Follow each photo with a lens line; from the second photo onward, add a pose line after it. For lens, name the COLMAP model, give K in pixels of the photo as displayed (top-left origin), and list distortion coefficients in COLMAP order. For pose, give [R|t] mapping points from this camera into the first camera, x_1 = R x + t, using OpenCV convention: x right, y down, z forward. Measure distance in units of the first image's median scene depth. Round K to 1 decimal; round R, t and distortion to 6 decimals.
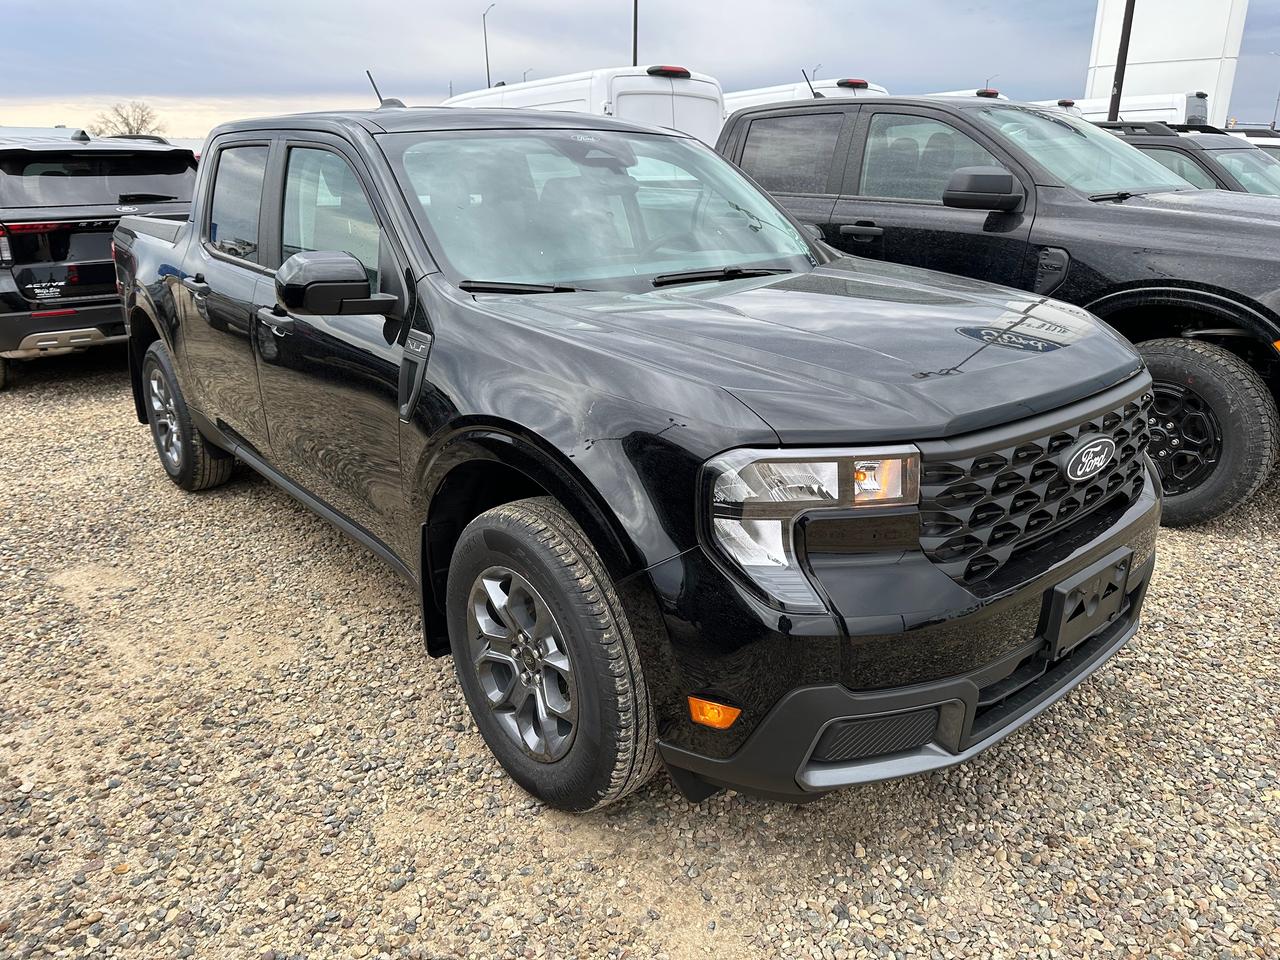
lens RADIAL K [[904.8, 0, 640.2], [0, 904.8, 479.8], [0, 0, 1]] dist [0.019518, -0.023972]
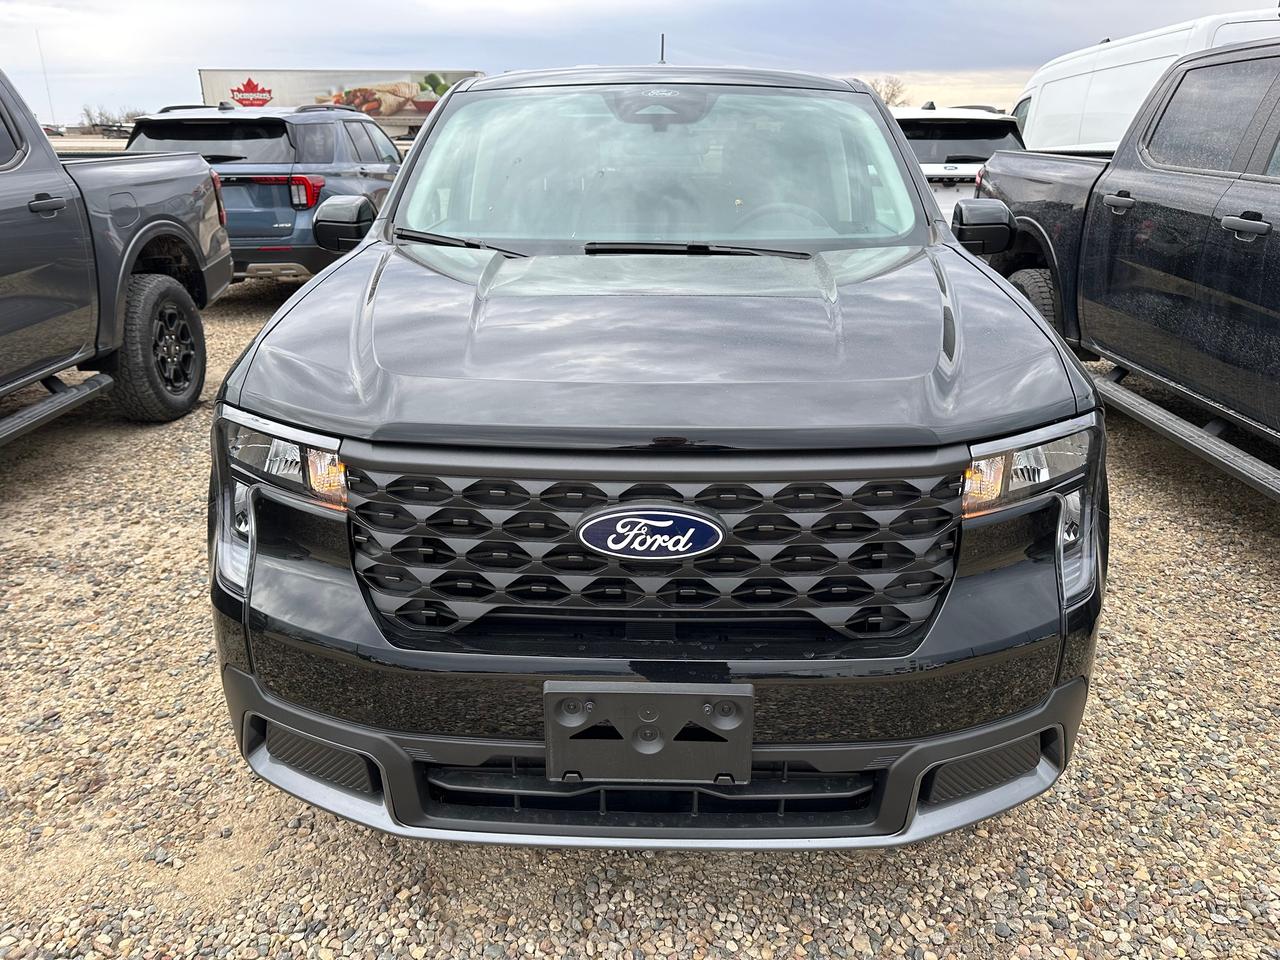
lens RADIAL K [[904.8, 0, 645.5], [0, 904.8, 474.8], [0, 0, 1]] dist [0.019518, -0.023972]
pose [[0.759673, 0.239210, -0.604711, 0.700395], [-0.224732, 0.969166, 0.101059, -0.106495], [0.610240, 0.059126, 0.790007, 0.338754]]
